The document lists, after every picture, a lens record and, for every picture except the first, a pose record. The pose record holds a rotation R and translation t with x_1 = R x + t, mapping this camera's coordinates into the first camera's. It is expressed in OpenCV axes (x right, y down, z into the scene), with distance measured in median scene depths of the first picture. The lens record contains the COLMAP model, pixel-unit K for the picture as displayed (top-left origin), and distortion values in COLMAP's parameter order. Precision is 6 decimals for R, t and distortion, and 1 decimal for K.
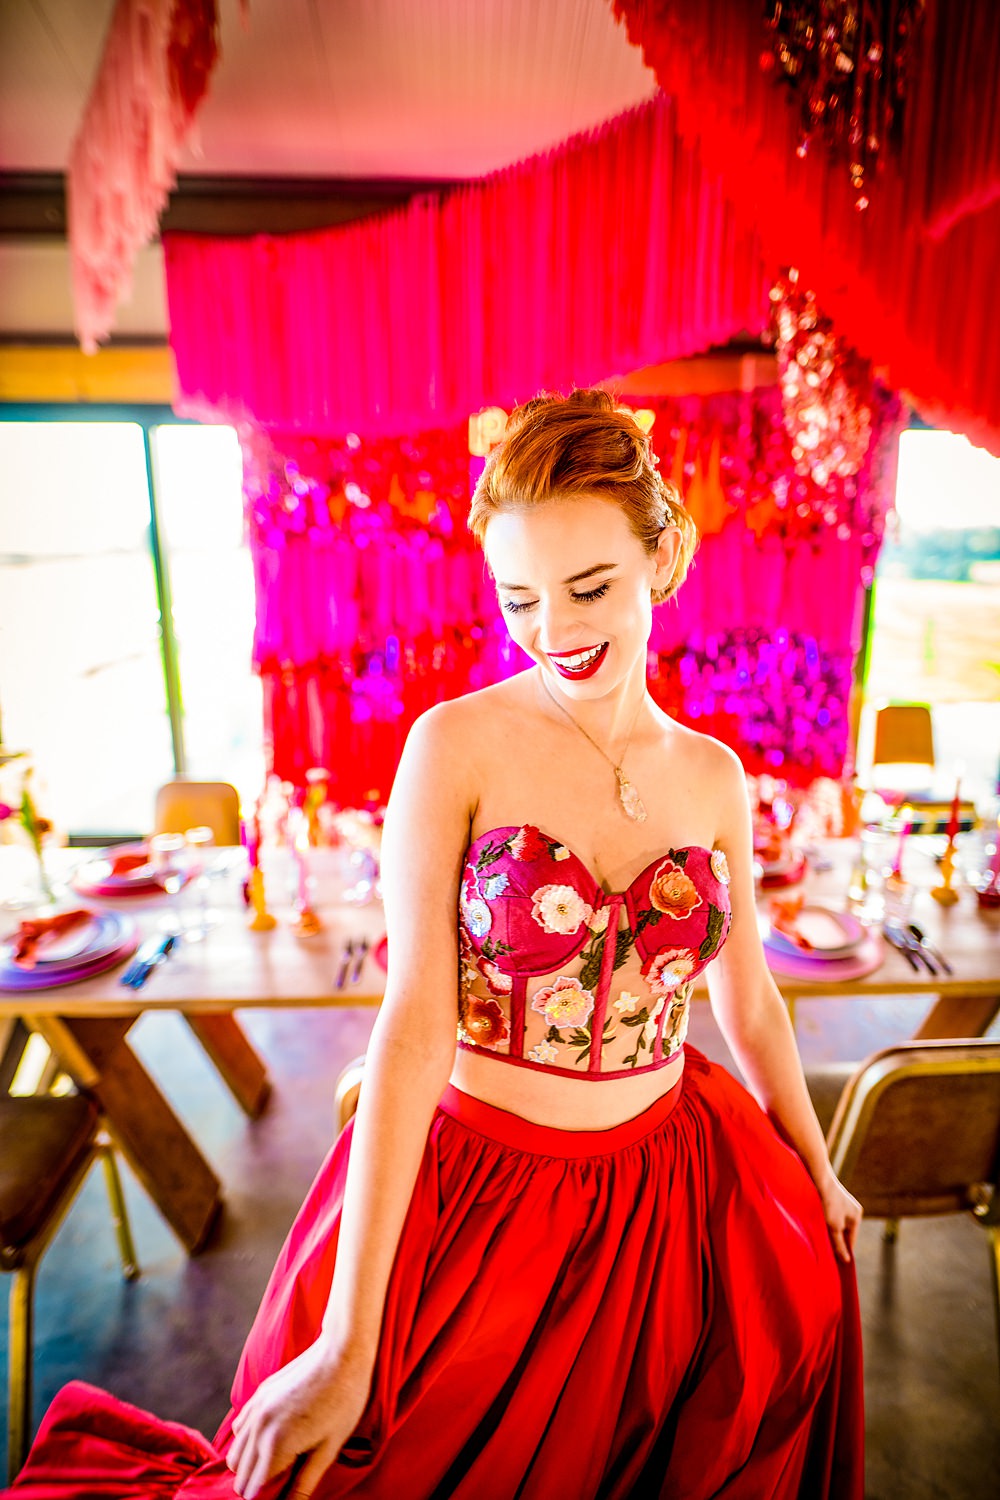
lens RADIAL K [[879.3, 0, 505.7], [0, 879.3, 752.2], [0, 0, 1]] dist [-0.005421, -0.004537]
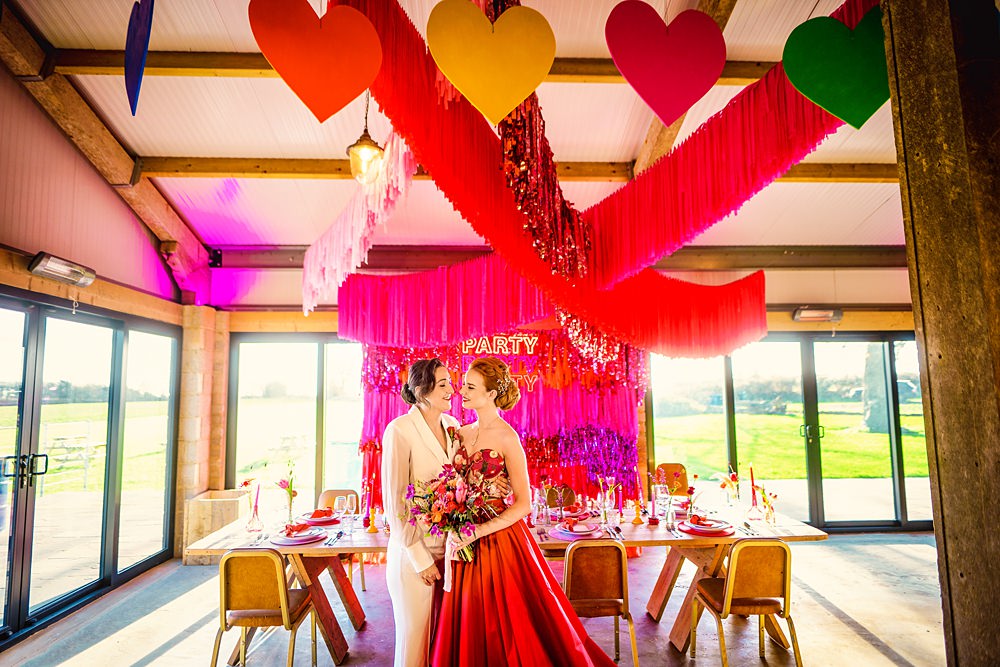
lens RADIAL K [[584.7, 0, 497.9], [0, 584.7, 331.6], [0, 0, 1]] dist [-0.003849, -0.009959]
pose [[0.999927, -0.010583, -0.005905, 0.101508], [0.008012, 0.942870, -0.333066, 0.190983], [0.009092, 0.332994, 0.942885, -0.745010]]
